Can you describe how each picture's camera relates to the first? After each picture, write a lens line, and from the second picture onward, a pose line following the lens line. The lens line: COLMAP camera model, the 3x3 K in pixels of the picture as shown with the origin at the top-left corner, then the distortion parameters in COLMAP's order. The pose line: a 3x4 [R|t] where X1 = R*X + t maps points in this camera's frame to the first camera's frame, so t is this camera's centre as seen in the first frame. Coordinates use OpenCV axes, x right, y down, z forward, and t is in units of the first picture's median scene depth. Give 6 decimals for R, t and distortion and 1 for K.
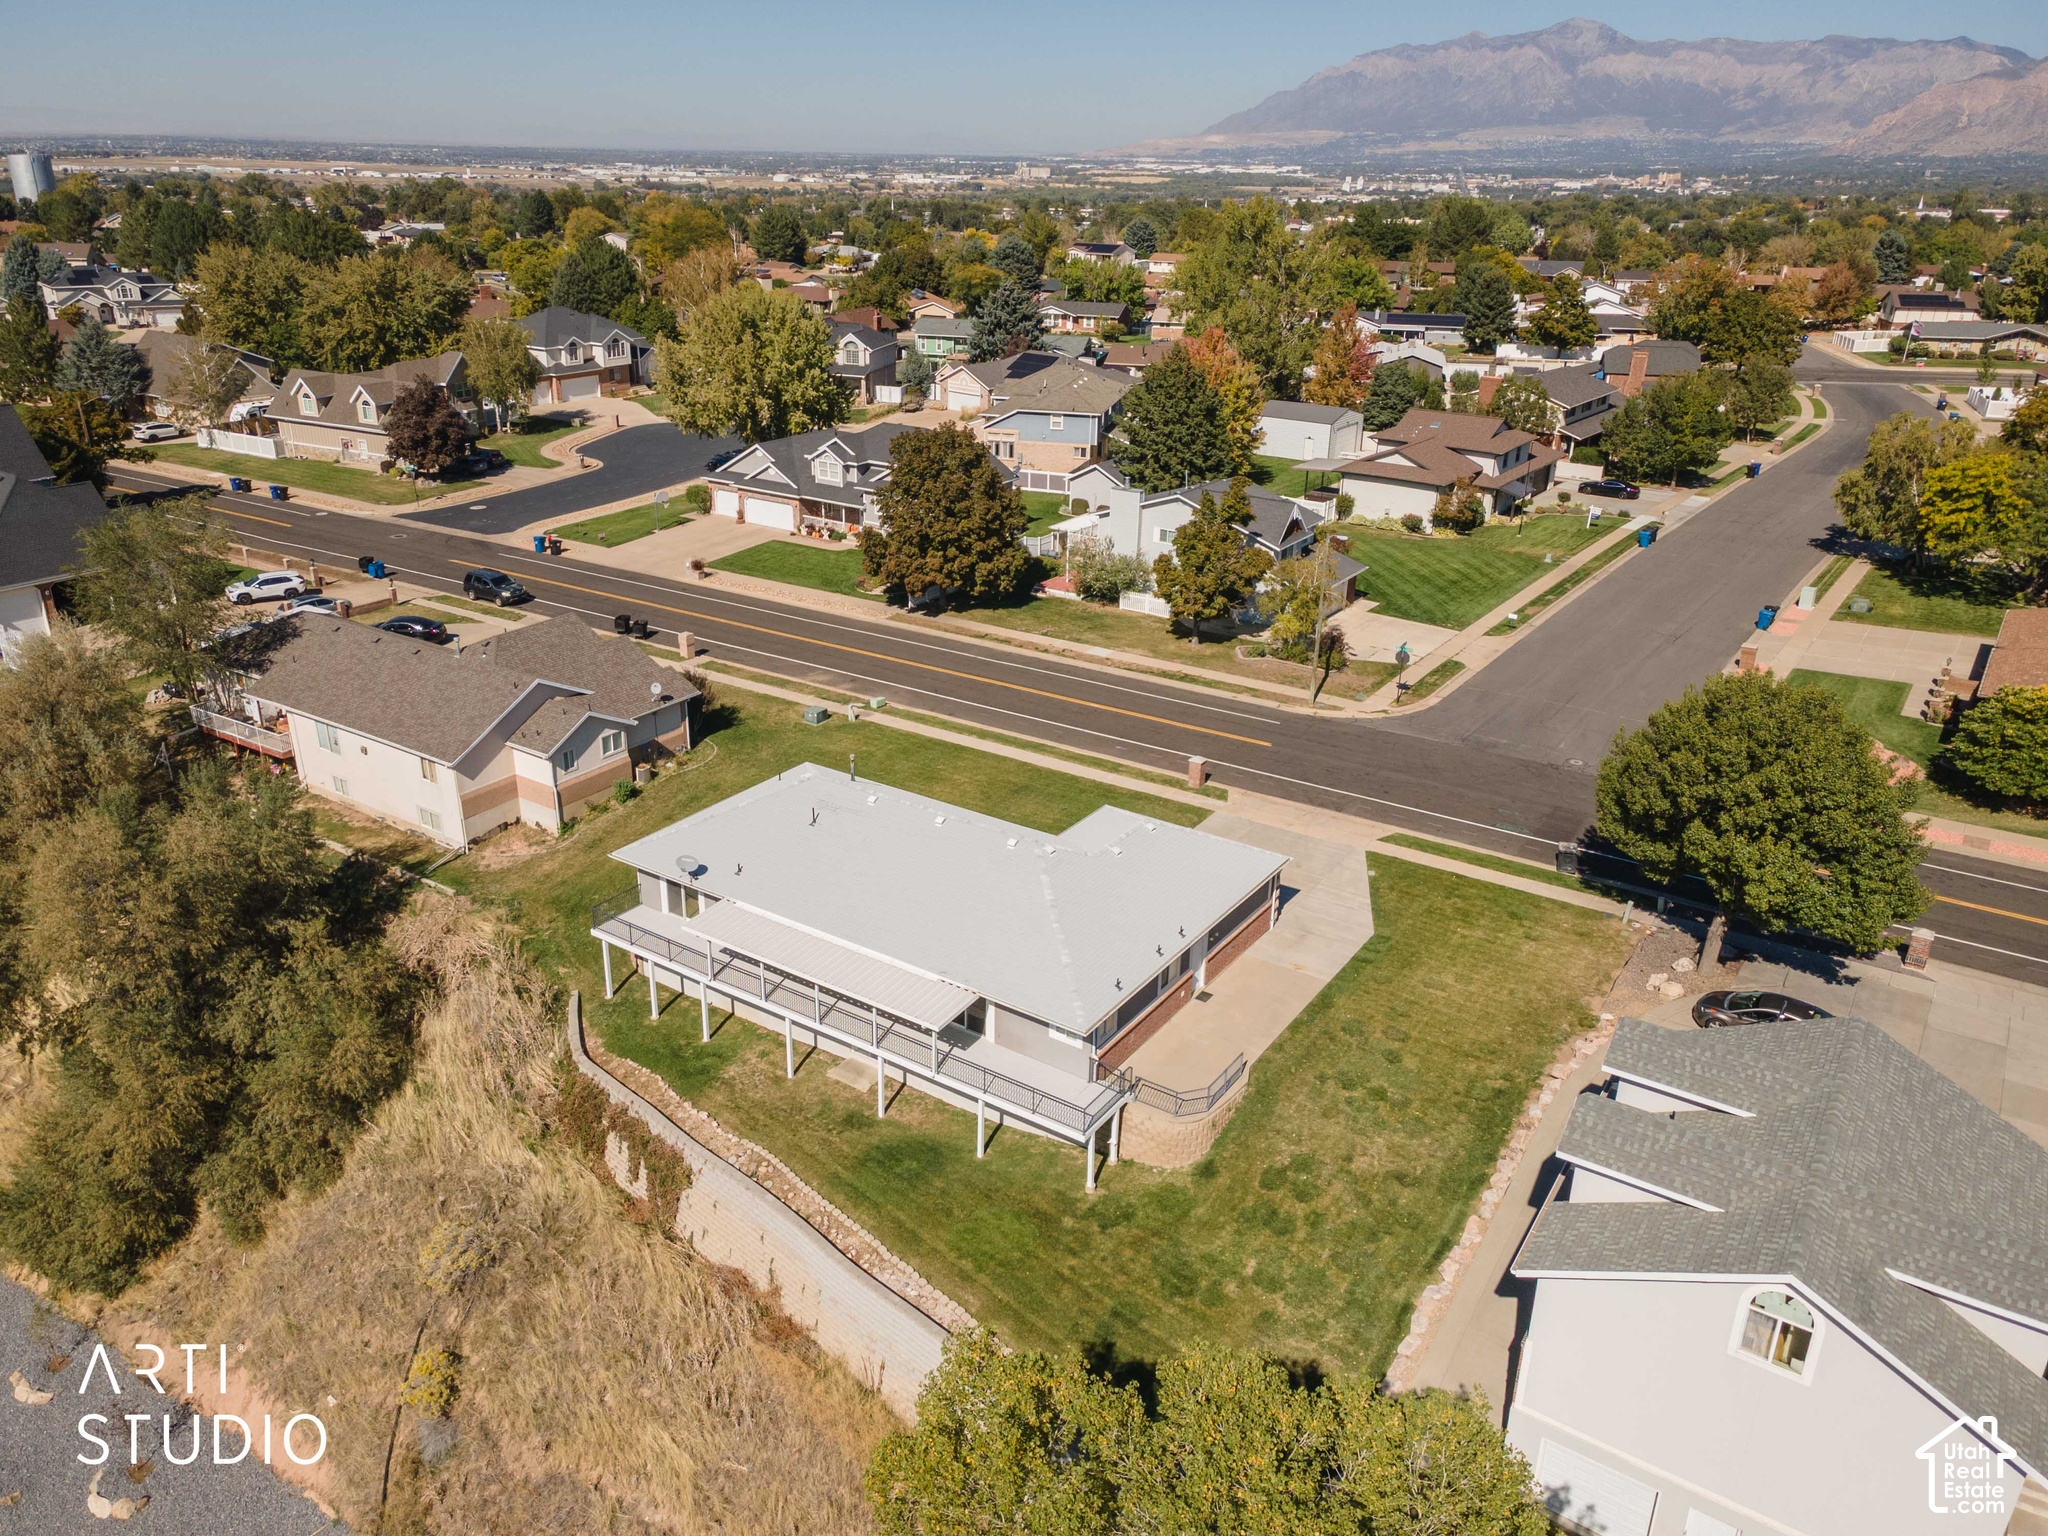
lens RADIAL K [[1529.9, 0, 991.7], [0, 1529.9, 672.3], [0, 0, 1]] dist [0.042641, -0.000951]
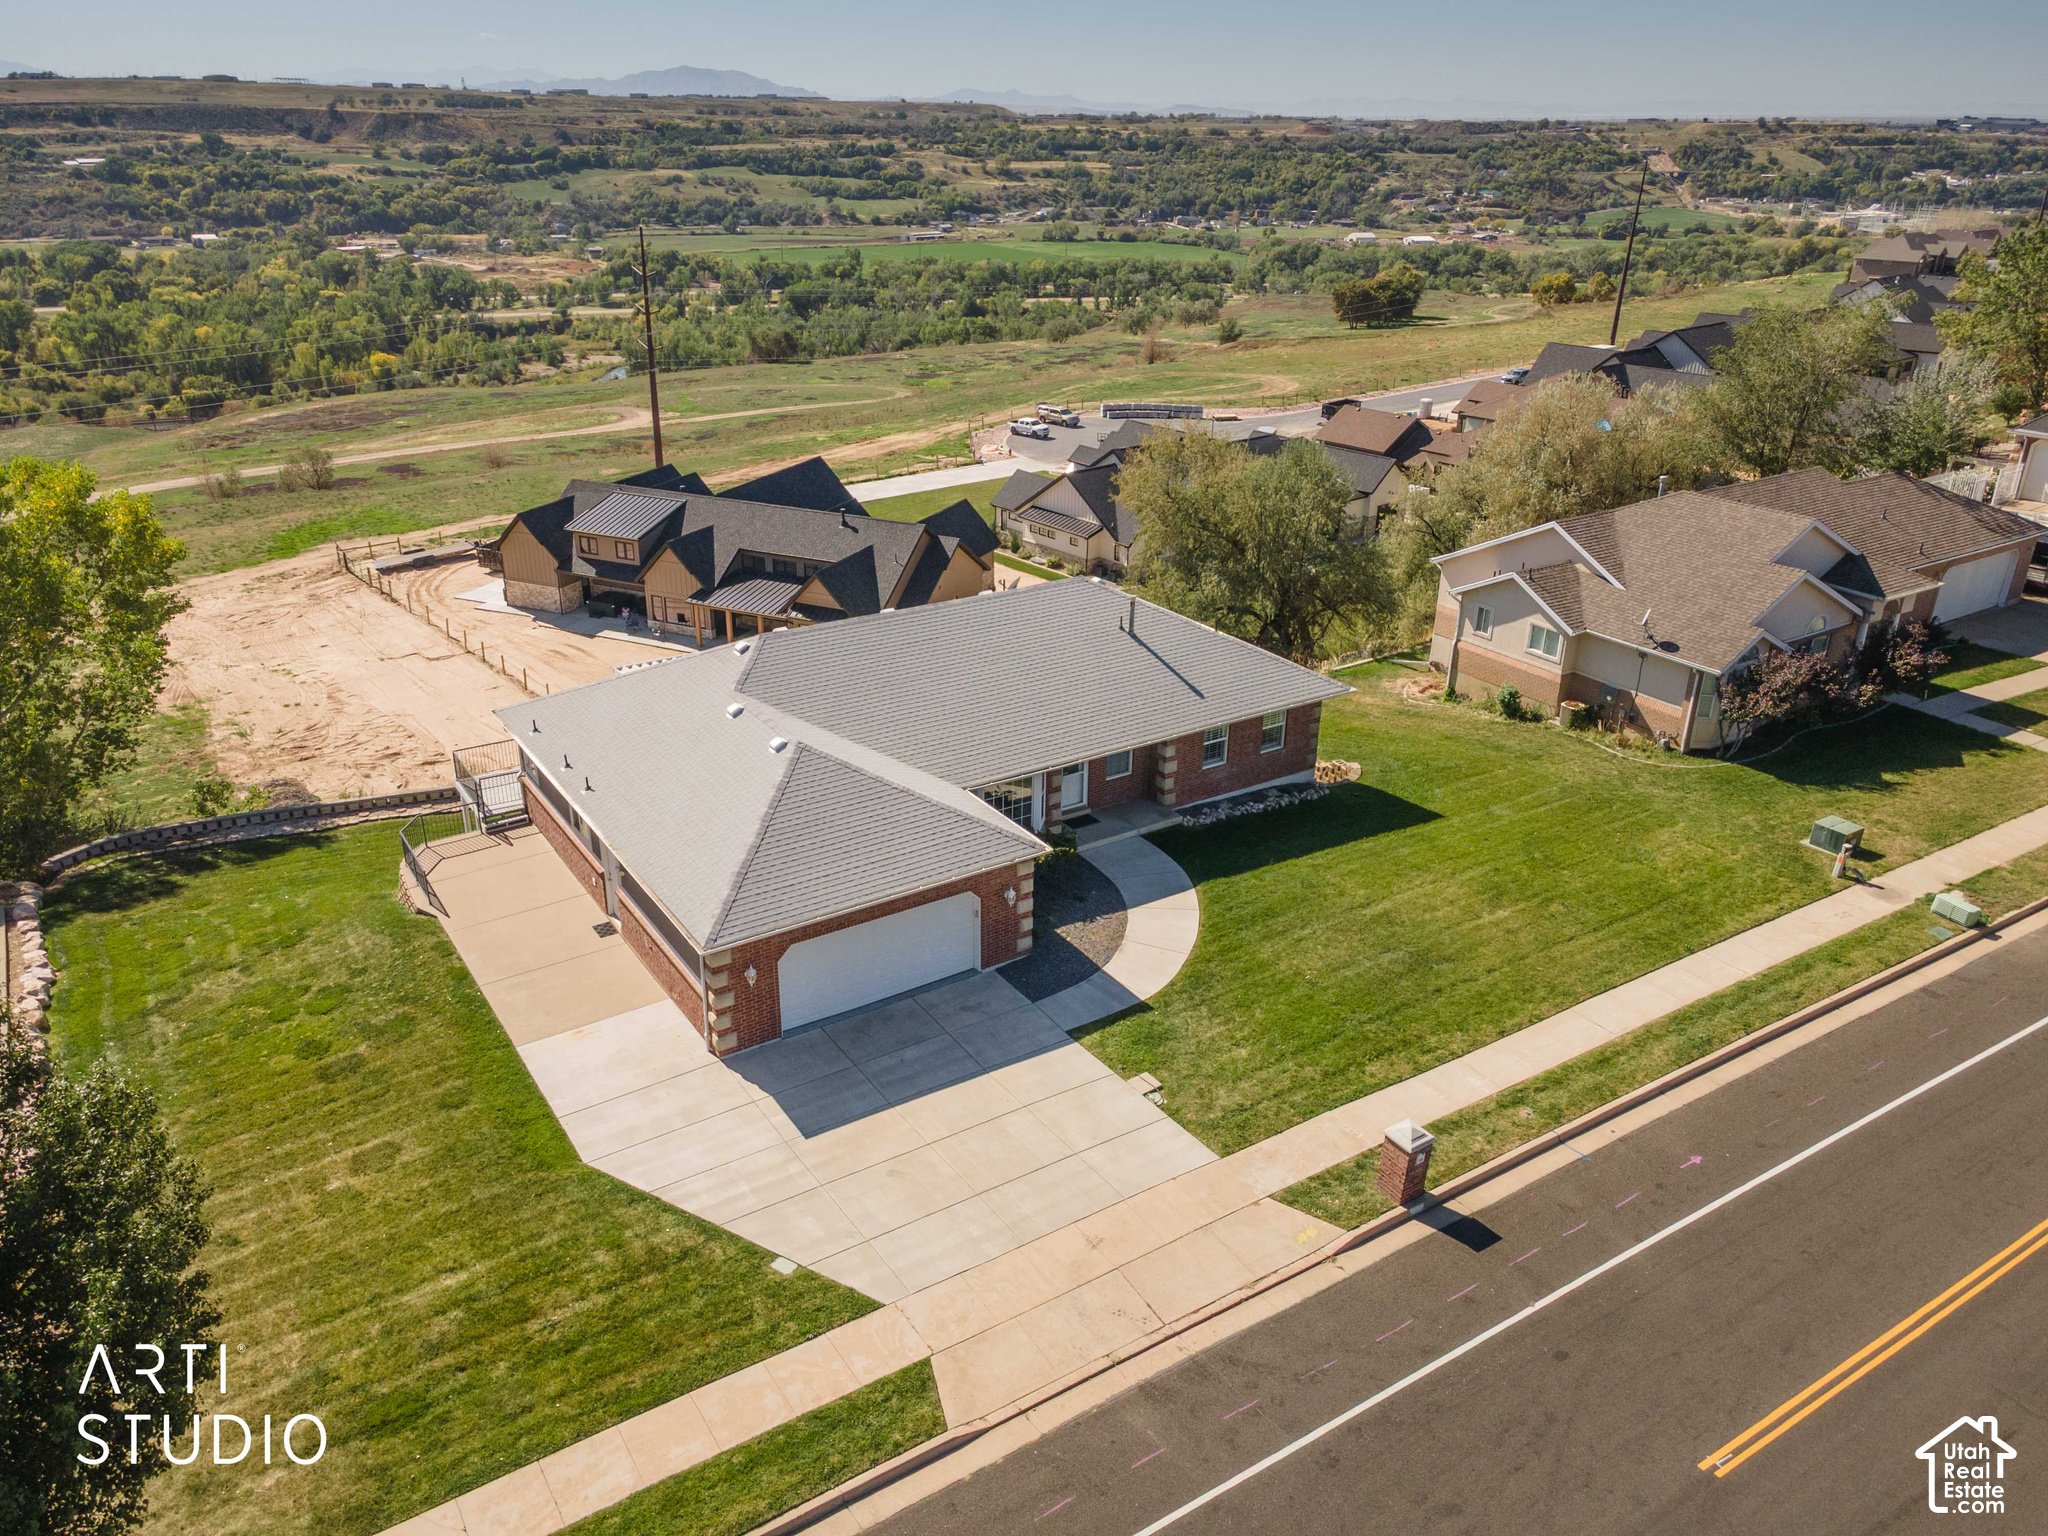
lens RADIAL K [[1497.4, 0, 1006.2], [0, 1497.4, 764.7], [0, 0, 1]] dist [0.012508, 0.069485]
pose [[-0.383446, 0.361211, -0.849998, 0.402086], [-0.317171, 0.812870, 0.488513, -0.147256], [0.867394, 0.456913, -0.197126, 0.835950]]
